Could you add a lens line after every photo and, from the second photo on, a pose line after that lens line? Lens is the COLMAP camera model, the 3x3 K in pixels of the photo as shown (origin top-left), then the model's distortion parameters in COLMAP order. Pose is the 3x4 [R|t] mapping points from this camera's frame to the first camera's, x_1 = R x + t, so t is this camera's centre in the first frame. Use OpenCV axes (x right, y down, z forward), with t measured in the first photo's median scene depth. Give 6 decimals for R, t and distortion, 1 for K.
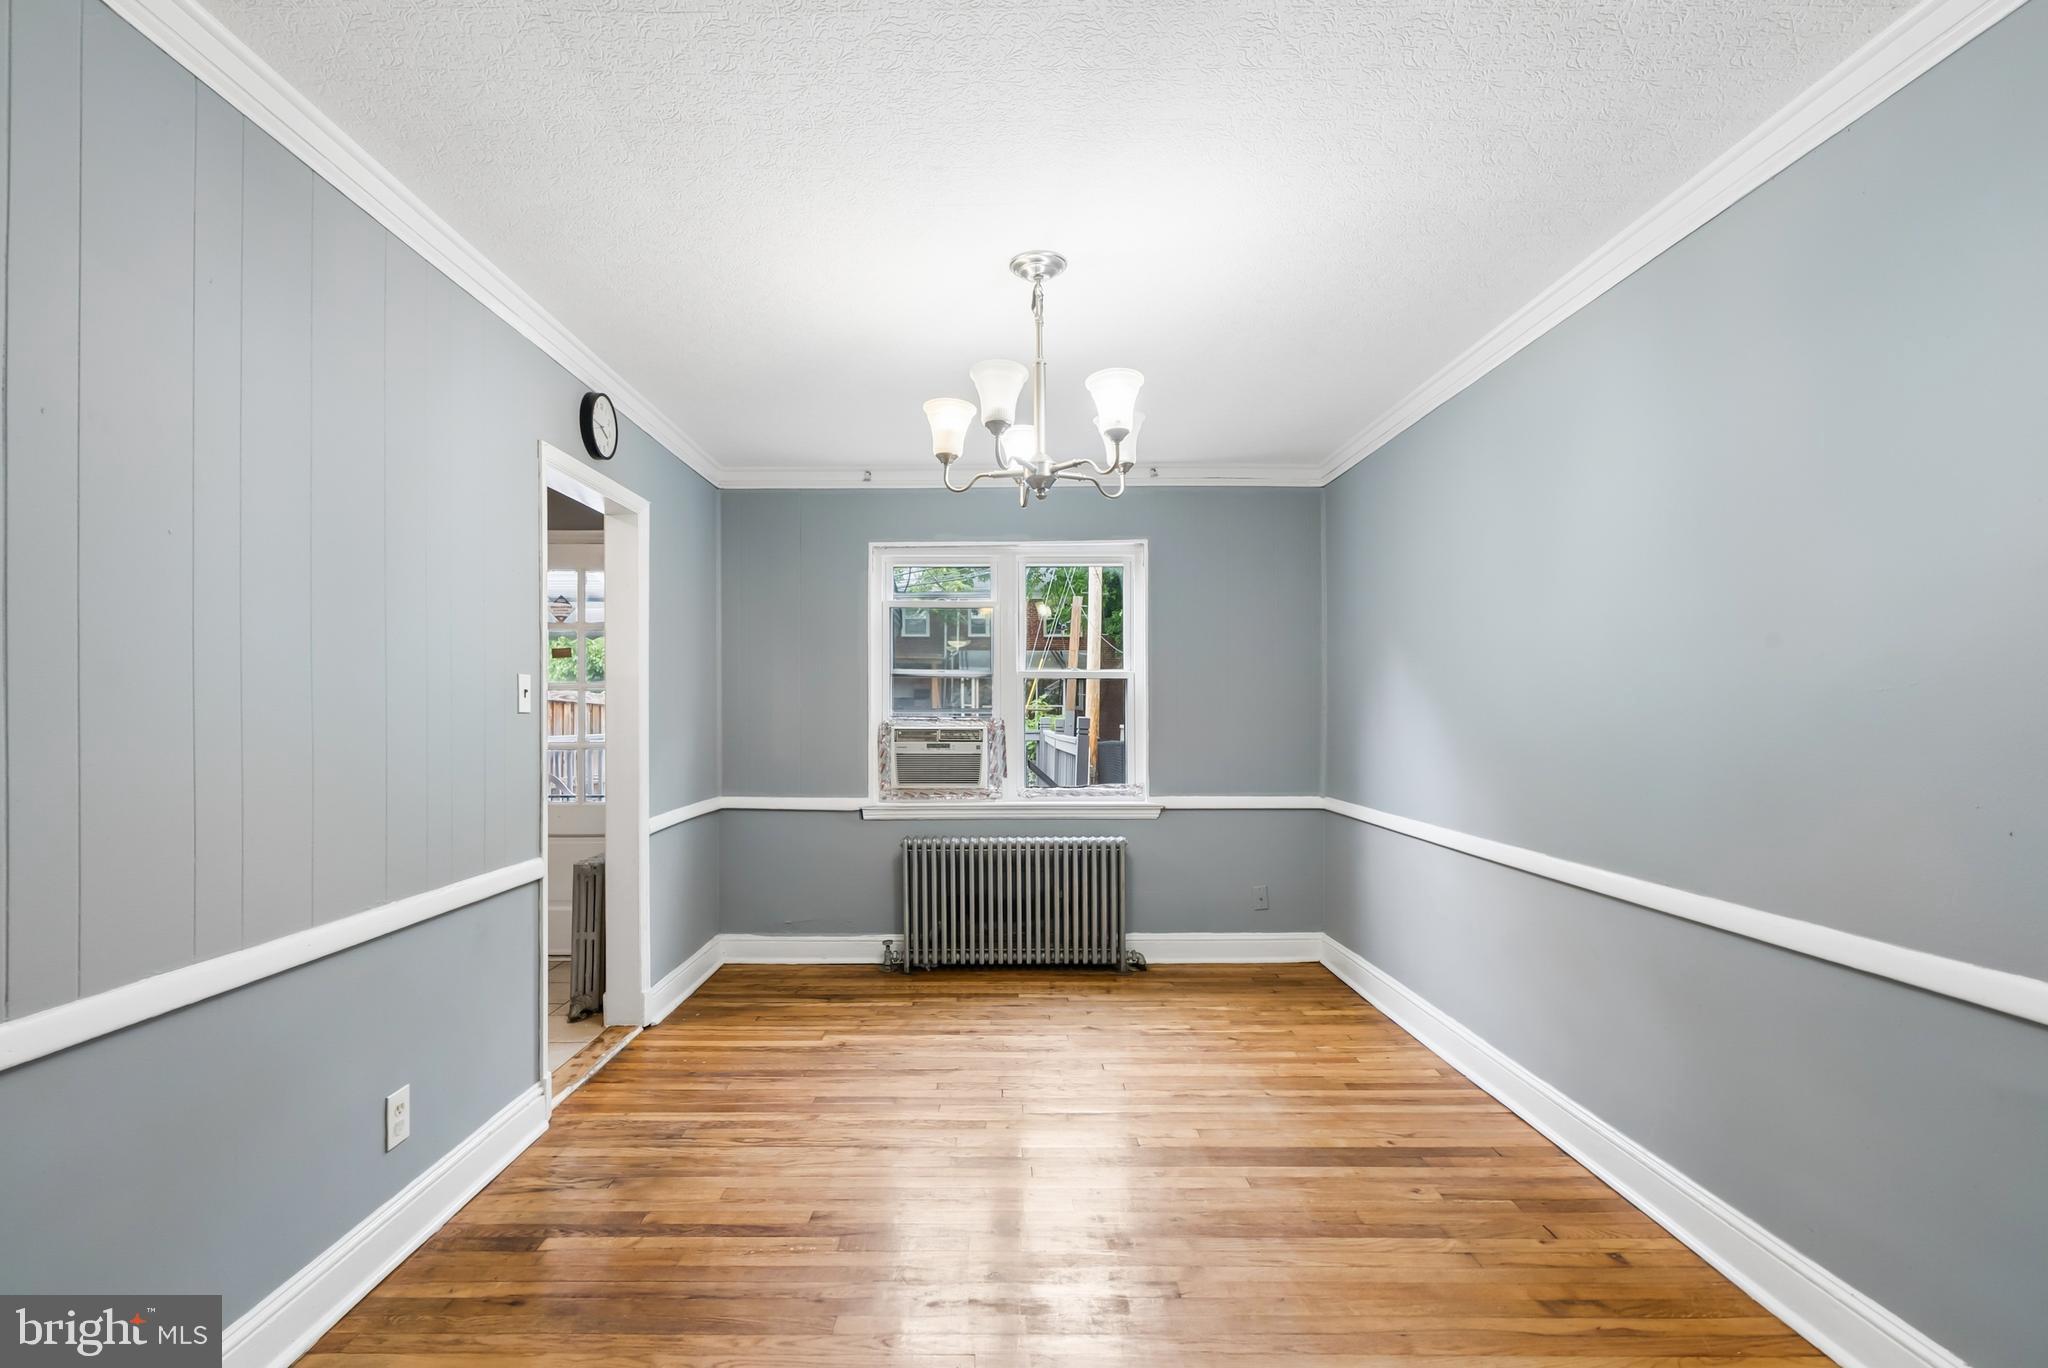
lens RADIAL K [[945.7, 0, 1011.3], [0, 945.7, 702.4], [0, 0, 1]] dist [-0.006216, 0.000949]
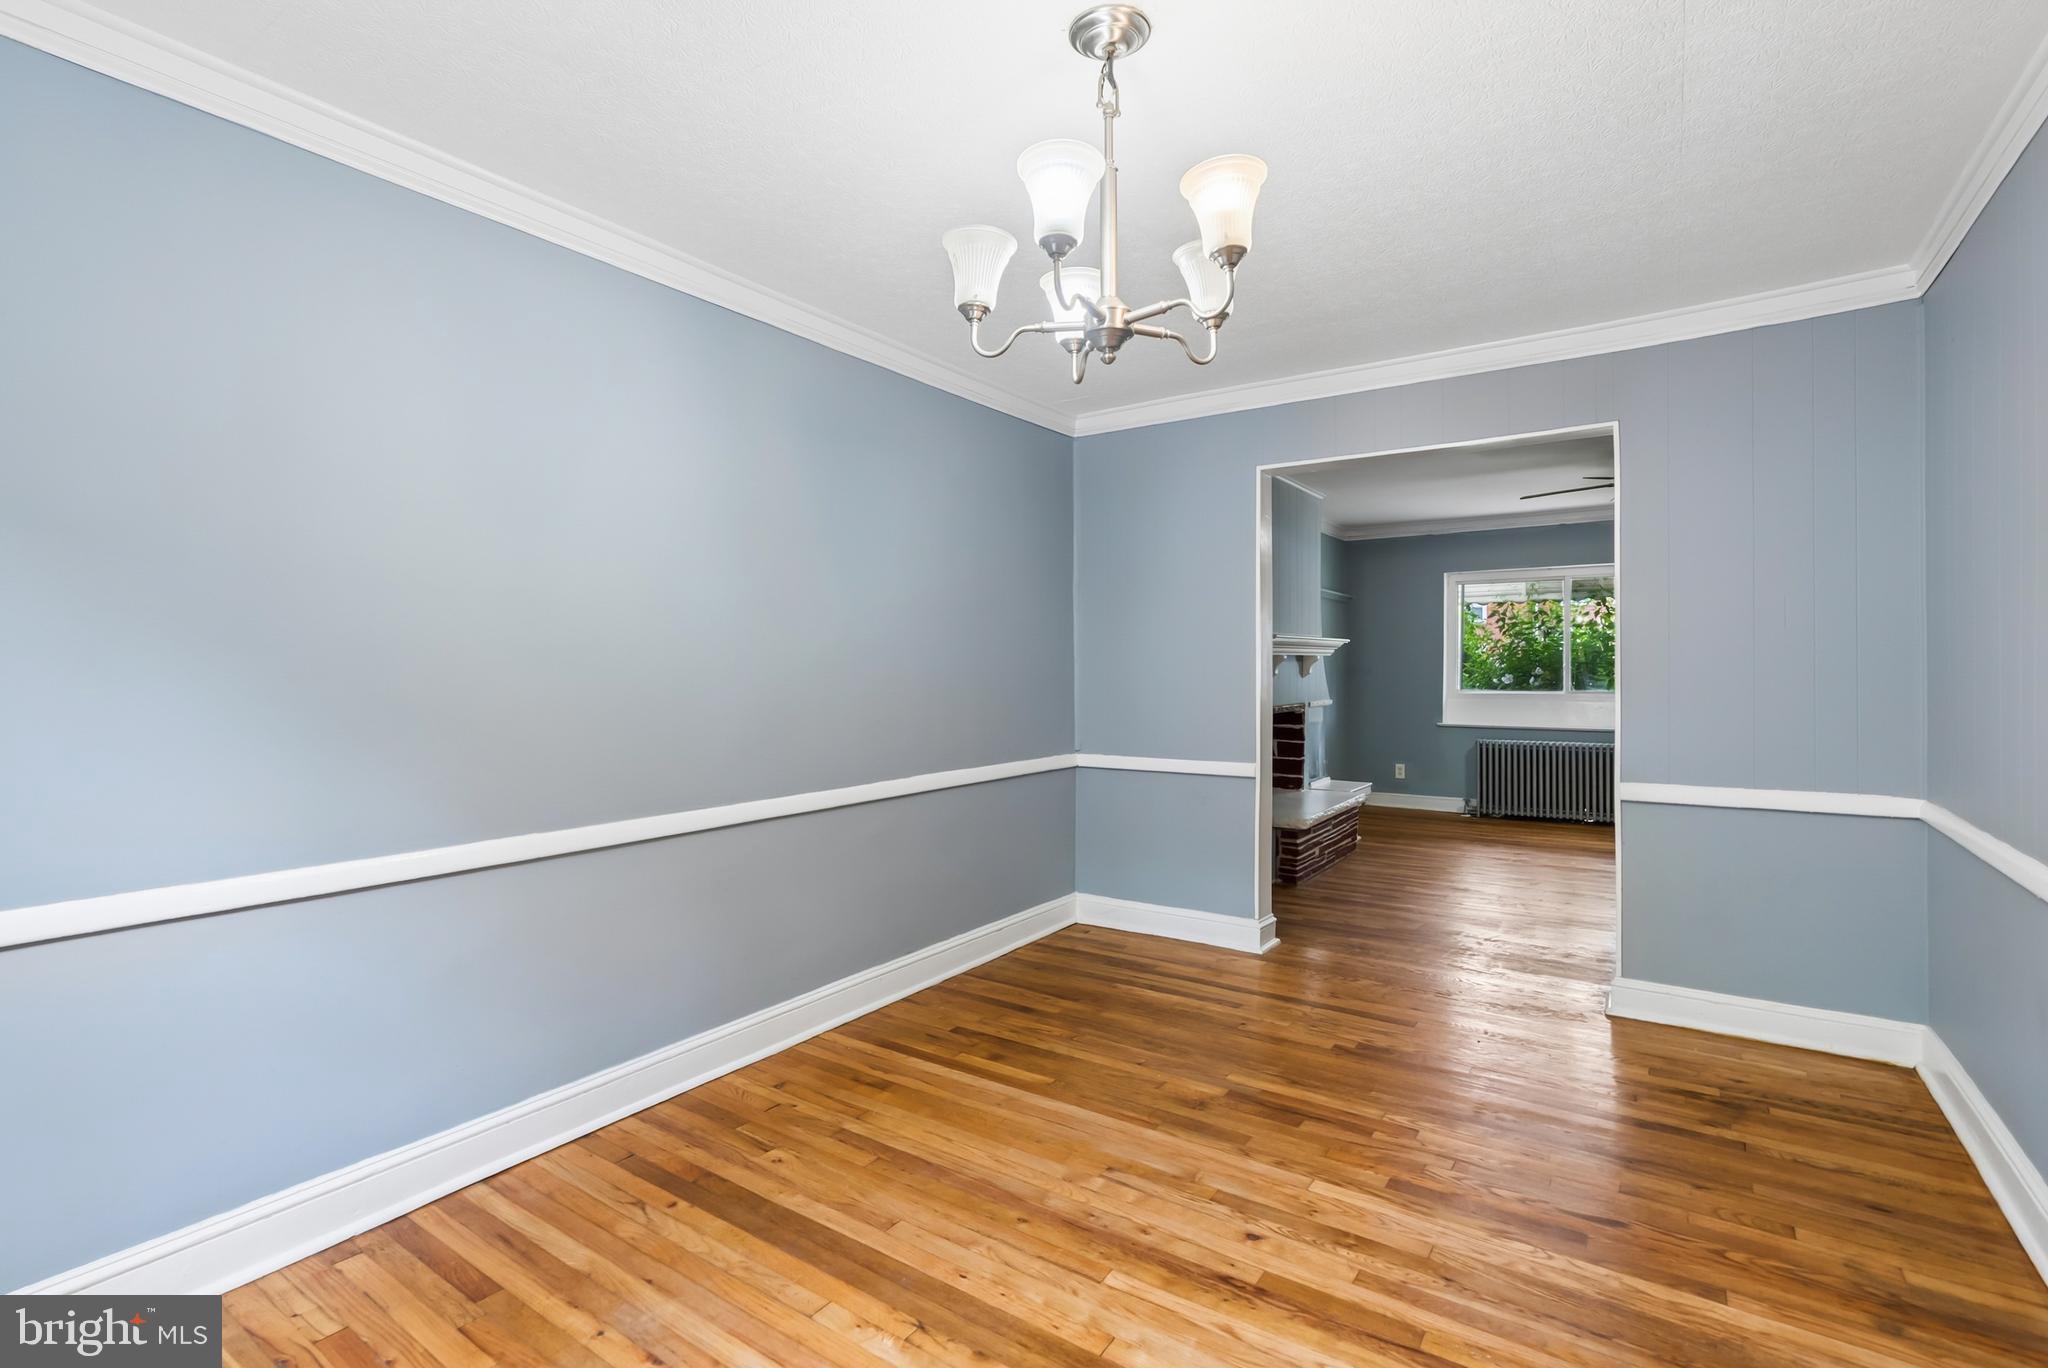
lens RADIAL K [[940.6, 0, 1024.0], [0, 940.6, 684.0], [0, 0, 1]] dist [0.000475, 0.002661]
pose [[-0.821585, -0.002613, 0.570080, -0.321153], [-0.000273, 0.999991, 0.004189, 0.030746], [-0.570086, 0.003286, -0.821578, 1.653276]]
